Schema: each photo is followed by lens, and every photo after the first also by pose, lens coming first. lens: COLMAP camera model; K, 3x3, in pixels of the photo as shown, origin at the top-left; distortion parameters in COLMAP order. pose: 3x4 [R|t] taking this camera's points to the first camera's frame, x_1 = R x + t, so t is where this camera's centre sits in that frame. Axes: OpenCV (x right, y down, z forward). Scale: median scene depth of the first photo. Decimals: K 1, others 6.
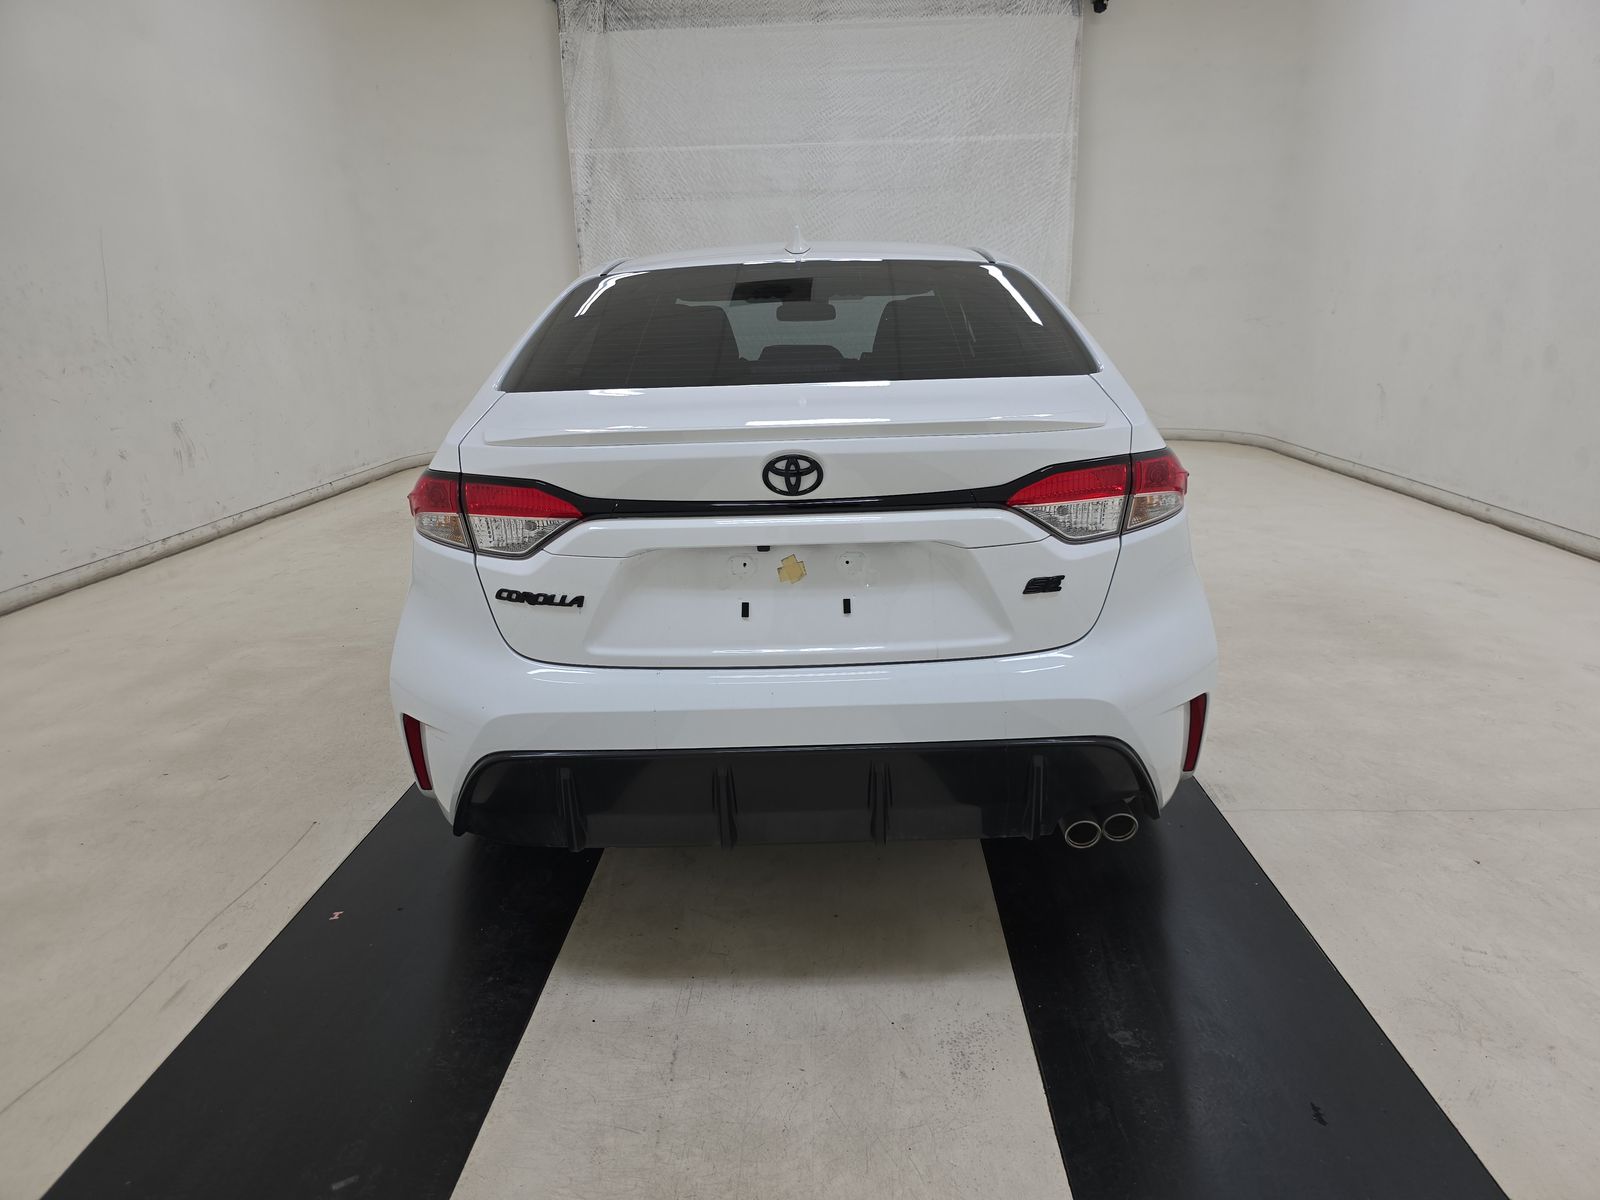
lens RADIAL K [[1055.7, 0, 809.8], [0, 1055.7, 599.9], [0, 0, 1]] dist [0.048759, -0.046237]
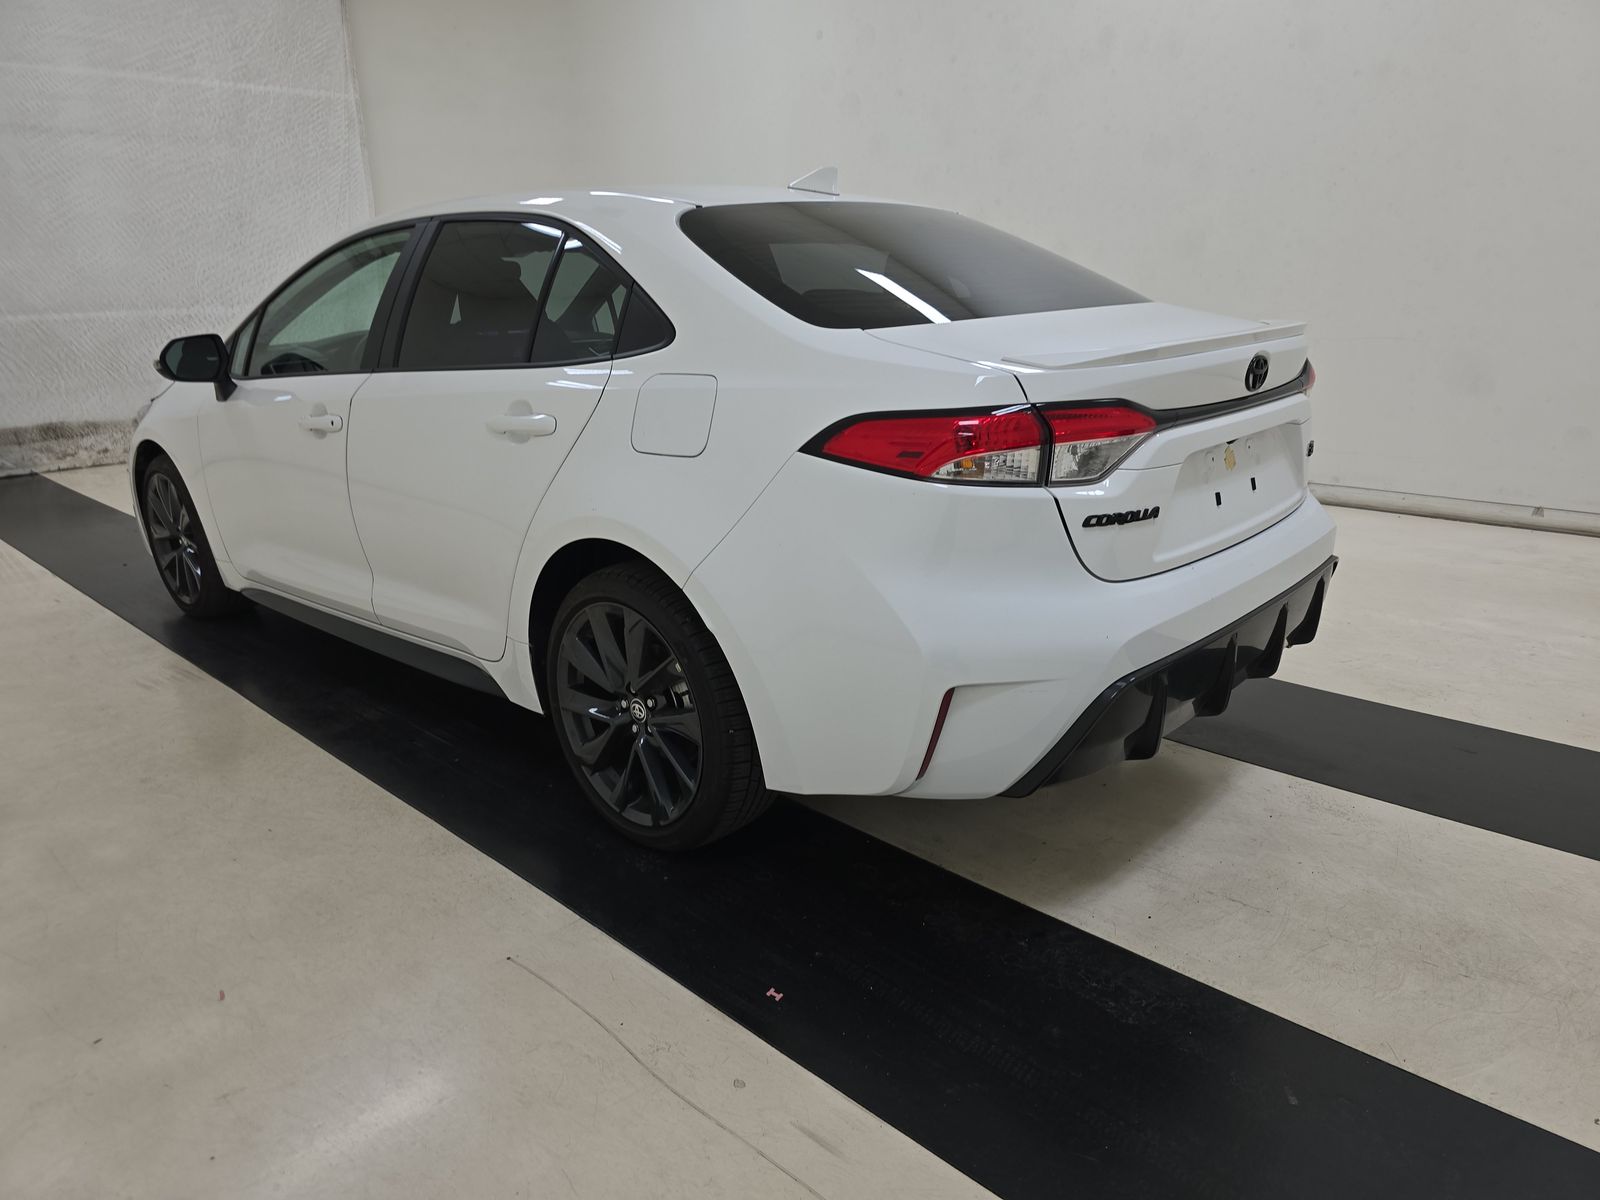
lens RADIAL K [[1055.7, 0, 809.8], [0, 1055.7, 599.9], [0, 0, 1]] dist [0.048759, -0.046237]
pose [[0.680429, -0.205802, 0.703321, -0.227618], [0.200118, 0.975459, 0.091829, -0.014836], [-0.704960, 0.078264, 0.704916, 0.097722]]
